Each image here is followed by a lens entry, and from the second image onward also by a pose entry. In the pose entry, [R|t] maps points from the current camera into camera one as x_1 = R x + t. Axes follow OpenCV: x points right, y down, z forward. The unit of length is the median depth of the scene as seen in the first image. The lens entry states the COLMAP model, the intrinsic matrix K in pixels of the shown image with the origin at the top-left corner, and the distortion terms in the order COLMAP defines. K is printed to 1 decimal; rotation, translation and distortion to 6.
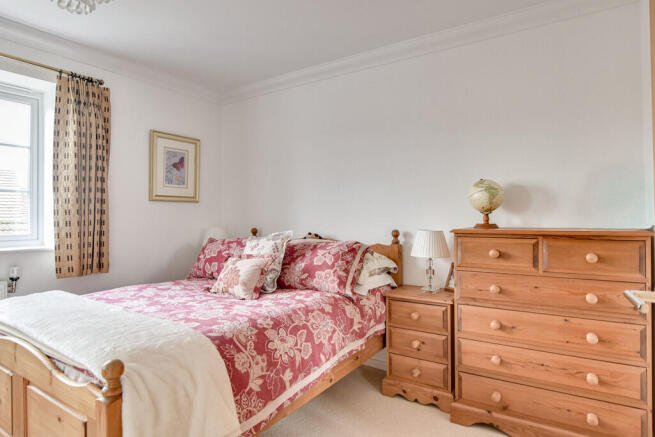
lens RADIAL K [[373.7, 0, 330.7], [0, 373.7, 216.8], [0, 0, 1]] dist [-0.016156, 0.000002]
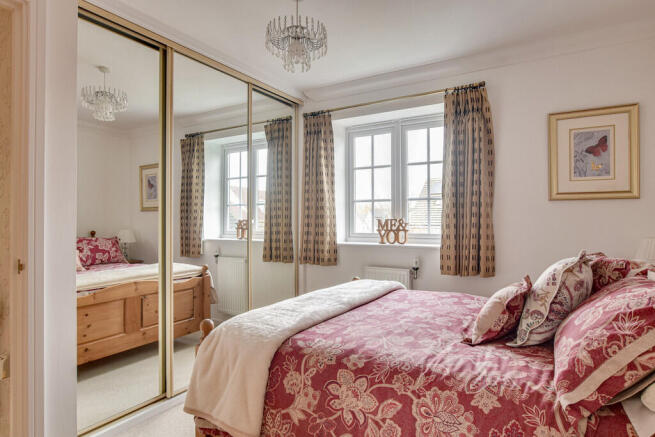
lens RADIAL K [[373.7, 0, 327.7], [0, 373.7, 220.6], [0, 0, 1]] dist [-0.016156, 0.000002]
pose [[0.042664, 0.008986, -0.999049, 0.354430], [0.006543, 0.999936, 0.009274, -0.010945], [0.999068, -0.006932, 0.042602, 0.538600]]
